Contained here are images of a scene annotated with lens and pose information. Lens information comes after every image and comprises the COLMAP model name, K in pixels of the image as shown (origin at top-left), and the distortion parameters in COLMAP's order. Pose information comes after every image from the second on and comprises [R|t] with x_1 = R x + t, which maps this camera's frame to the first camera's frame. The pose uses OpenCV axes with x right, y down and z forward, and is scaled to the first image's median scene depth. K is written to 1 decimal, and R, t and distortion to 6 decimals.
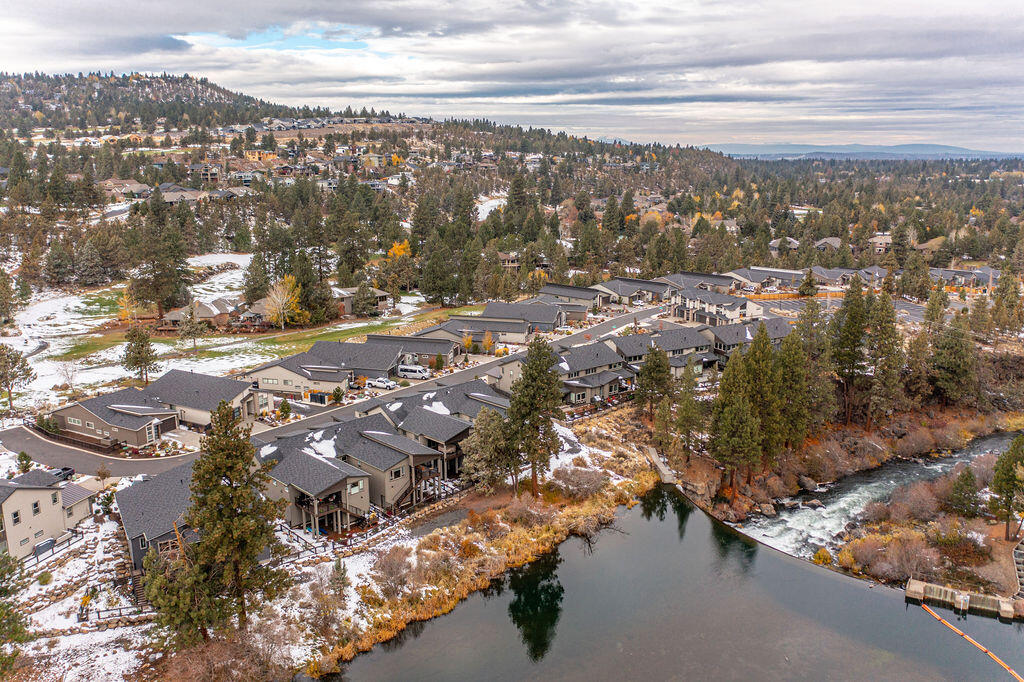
lens RADIAL K [[829.7, 0, 512.0], [0, 829.7, 341.0], [0, 0, 1]] dist [-0.010532, 0.001857]
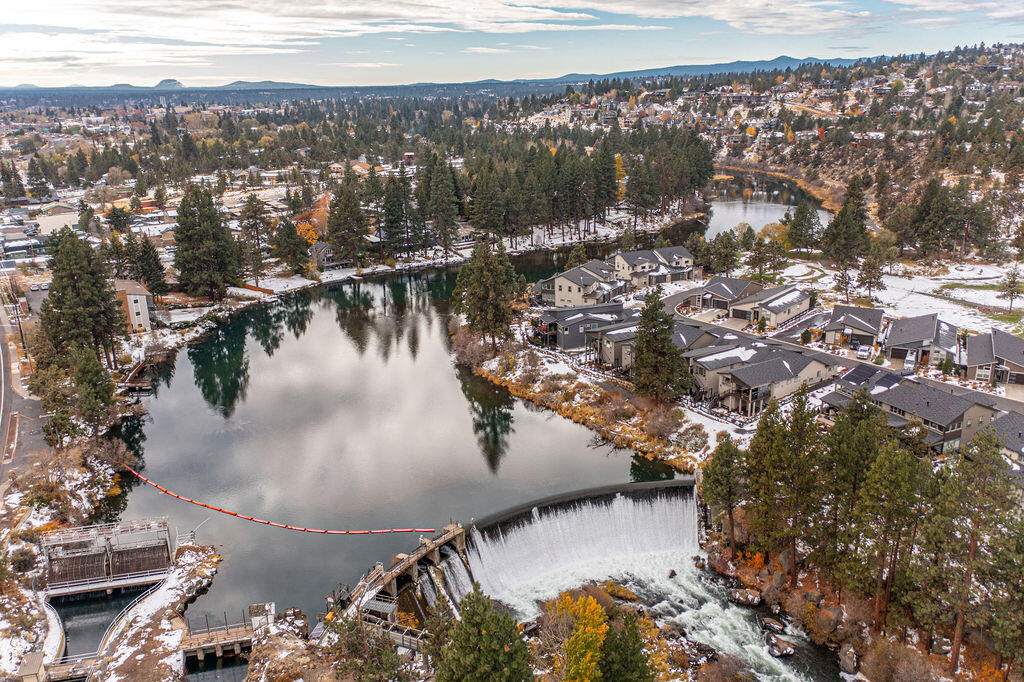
lens RADIAL K [[810.4, 0, 512.0], [0, 810.4, 341.0], [0, 0, 1]] dist [-0.008690, 0.003318]
pose [[-0.229176, 0.294568, -0.927744, 1.088640], [-0.196217, 0.919564, 0.340442, -0.272278], [0.953403, 0.260060, -0.152943, 0.877821]]
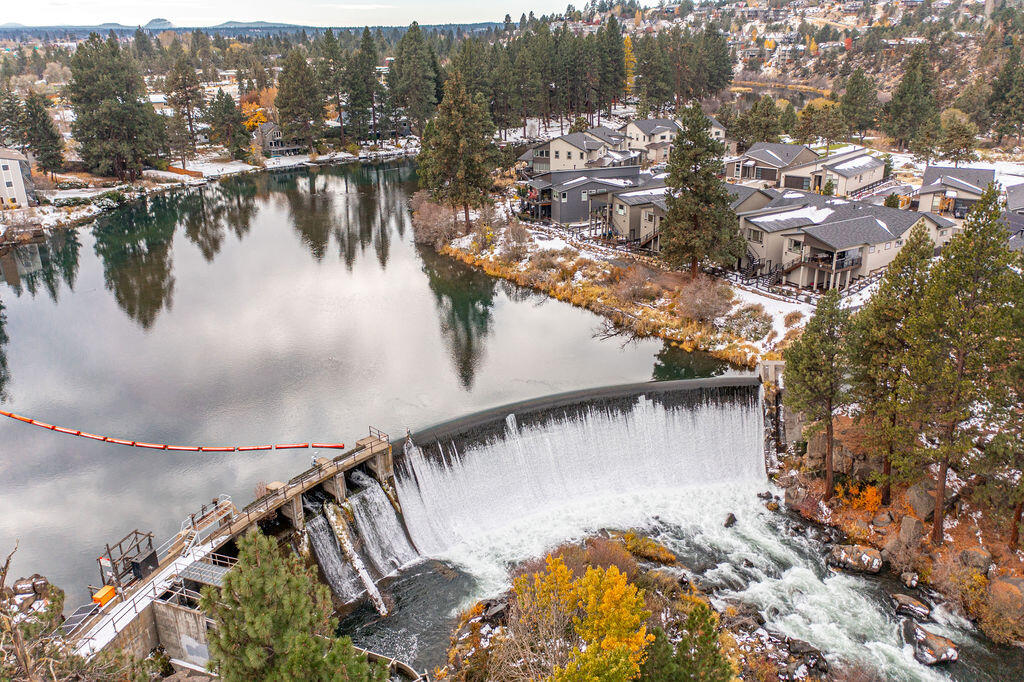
lens RADIAL K [[810.4, 0, 512.0], [0, 810.4, 341.0], [0, 0, 1]] dist [-0.008690, 0.003318]
pose [[-0.228673, 0.348166, -0.909114, 0.790582], [-0.205024, 0.895689, 0.394596, -0.064404], [0.951669, 0.276624, -0.133438, 0.874651]]
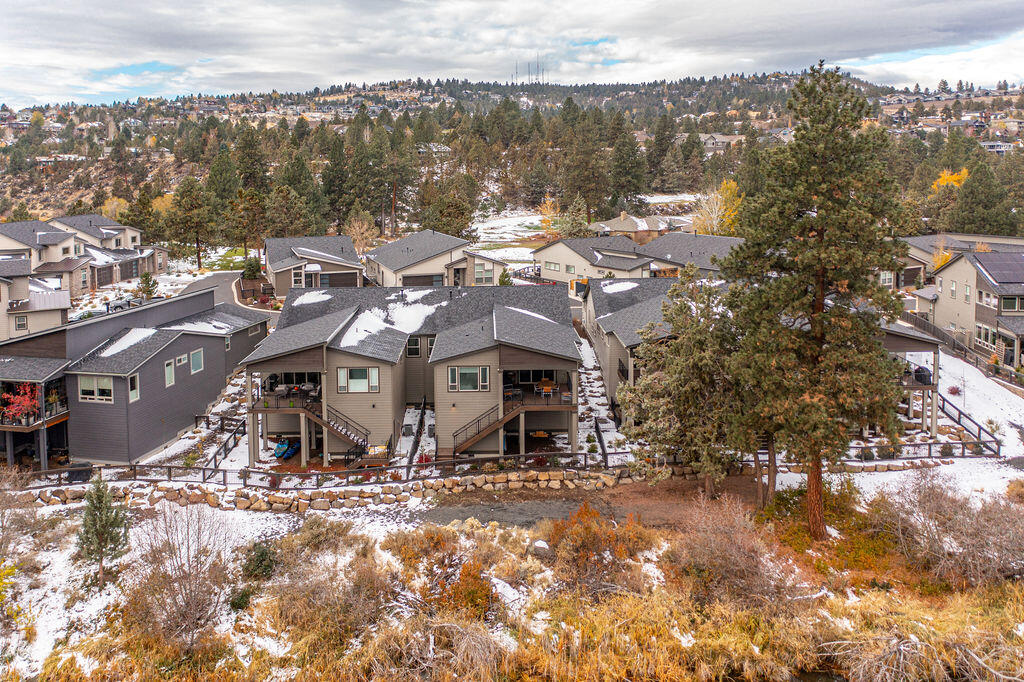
lens RADIAL K [[843.5, 0, 483.9], [0, 843.5, 211.9], [0, 0, 1]] dist [-0.005397, -0.000533]
pose [[0.711754, 0.031805, -0.701708, 0.163862], [-0.148408, 0.983232, -0.105968, 0.101479], [0.686572, 0.179563, 0.704540, 0.572147]]
